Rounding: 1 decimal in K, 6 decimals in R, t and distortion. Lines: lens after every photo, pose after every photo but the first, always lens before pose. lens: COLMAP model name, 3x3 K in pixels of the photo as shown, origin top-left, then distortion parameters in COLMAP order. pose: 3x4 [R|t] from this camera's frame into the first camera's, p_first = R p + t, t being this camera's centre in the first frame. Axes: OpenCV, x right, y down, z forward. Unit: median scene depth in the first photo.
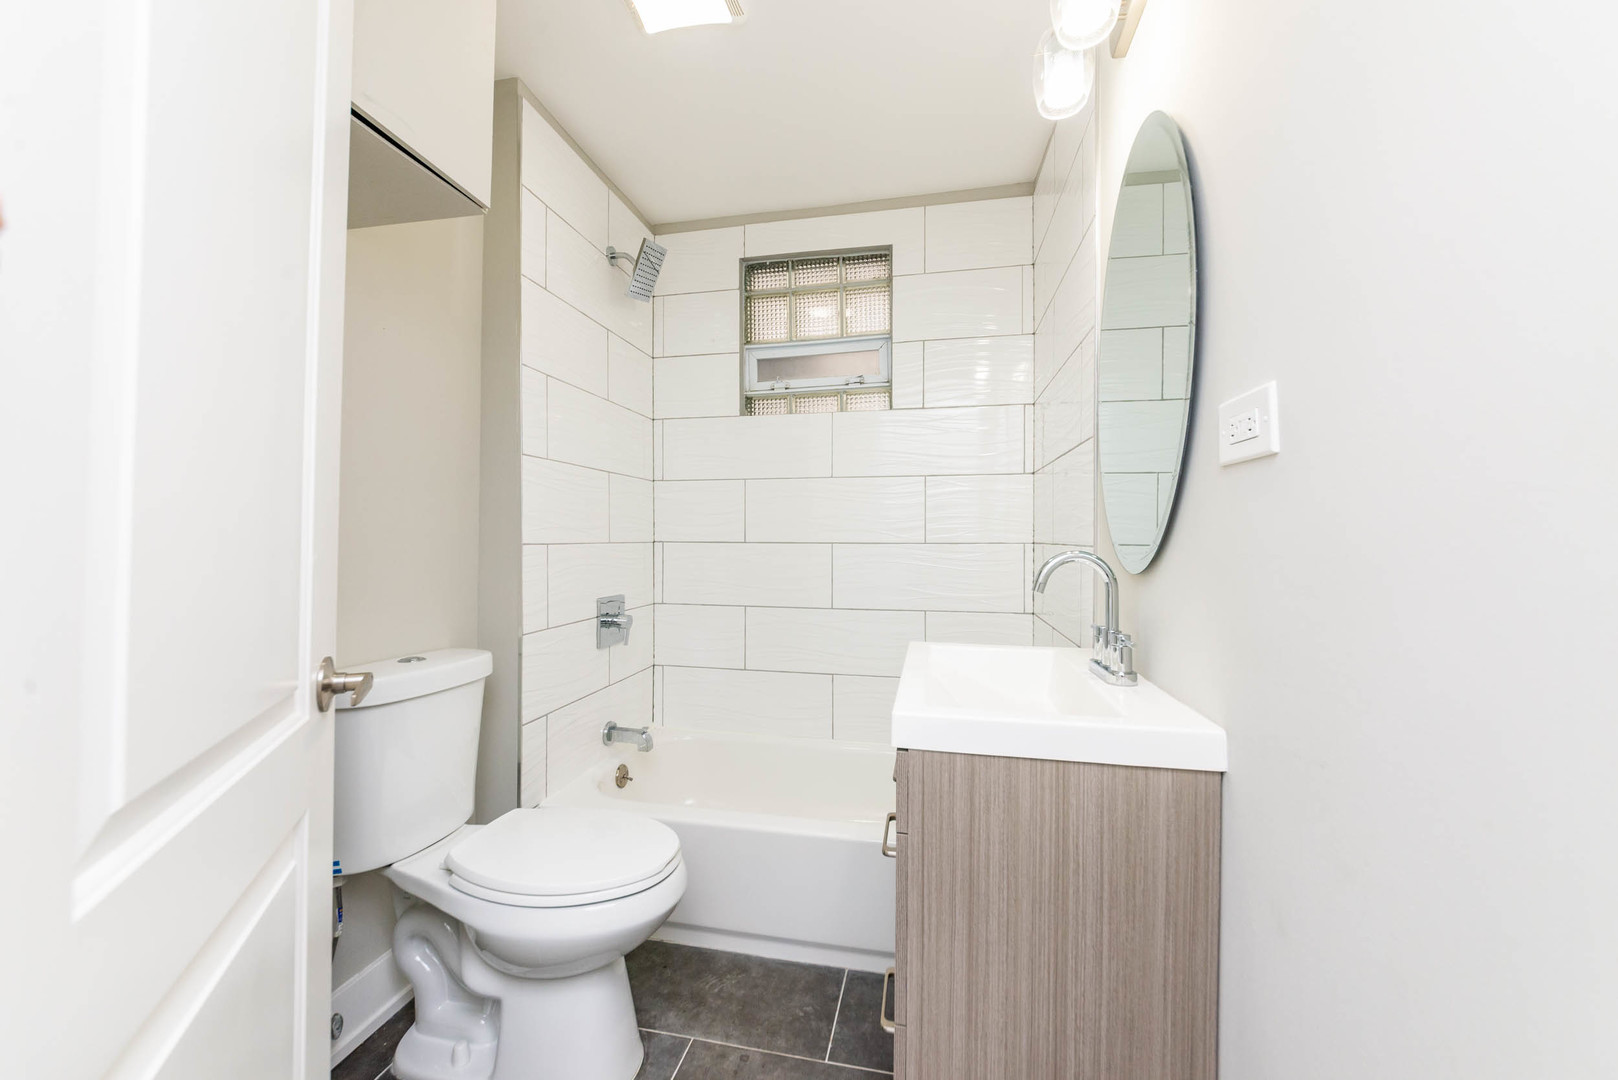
lens RADIAL K [[636.8, 0, 803.0], [0, 636.8, 538.2], [0, 0, 1]] dist [-0.008857, -0.000786]
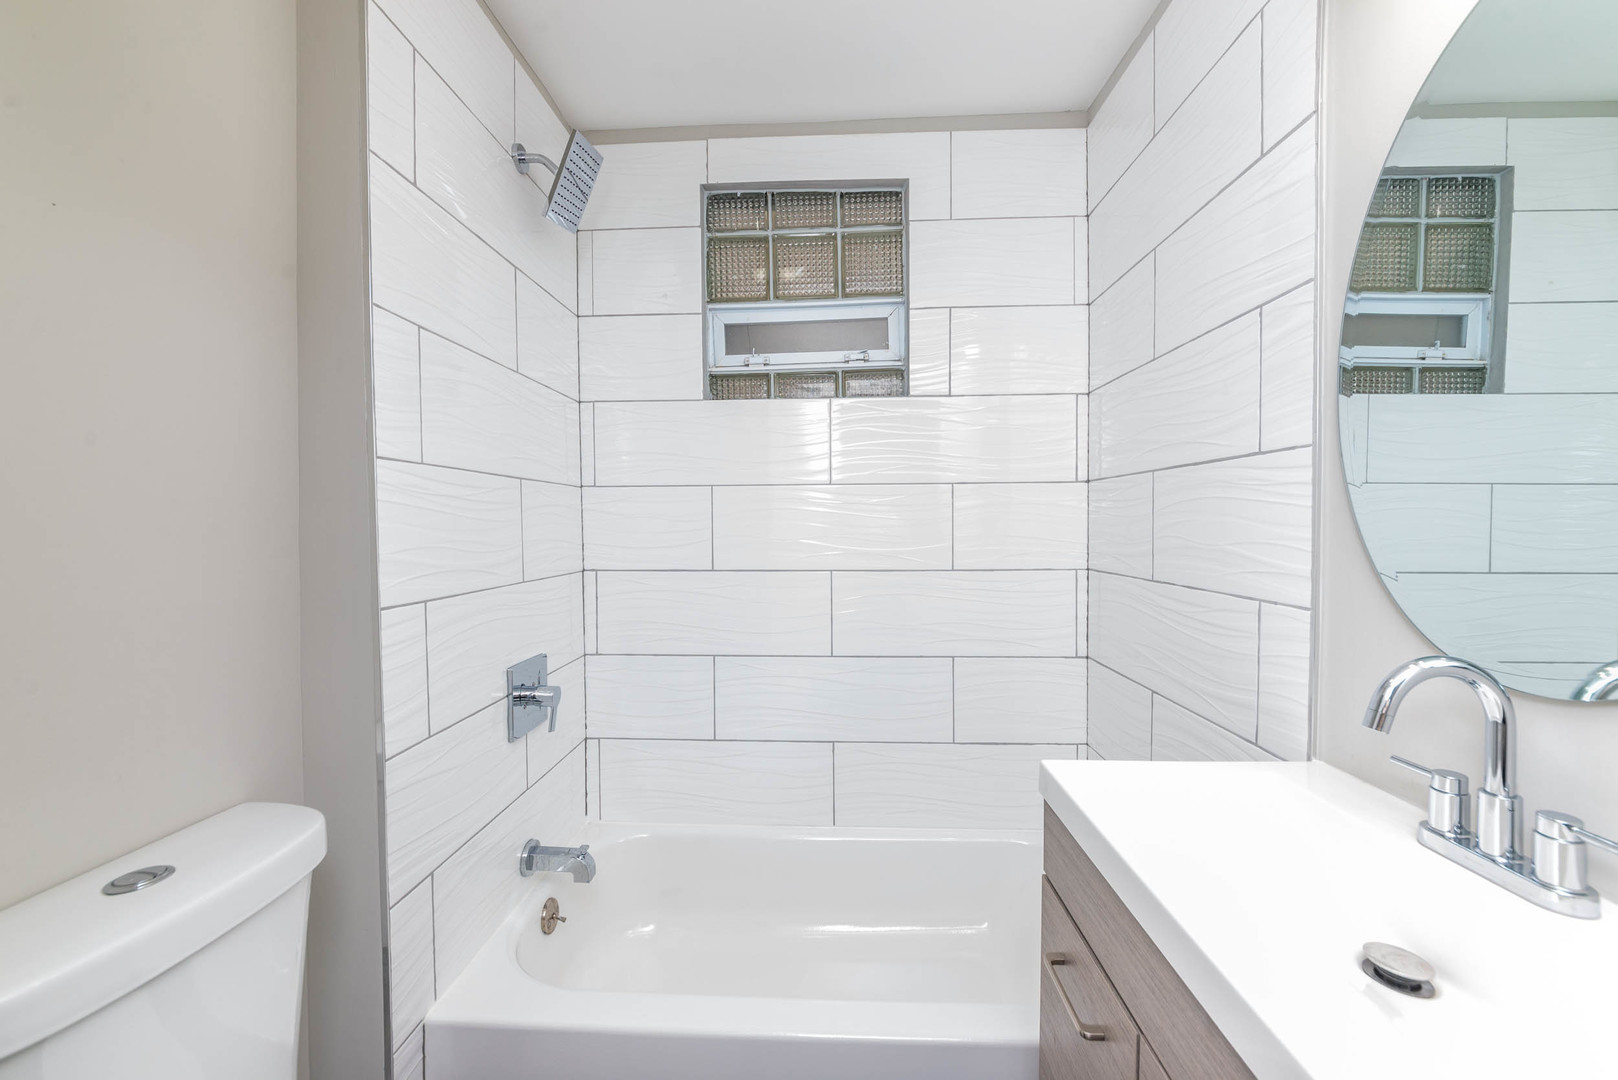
lens RADIAL K [[636.8, 0, 812.0], [0, 636.8, 536.7], [0, 0, 1]] dist [-0.008857, -0.000786]
pose [[0.985967, -0.012018, 0.166508, -0.110185], [0.008518, 0.999728, 0.021719, -0.053227], [-0.166723, -0.019995, 0.985801, 0.272035]]
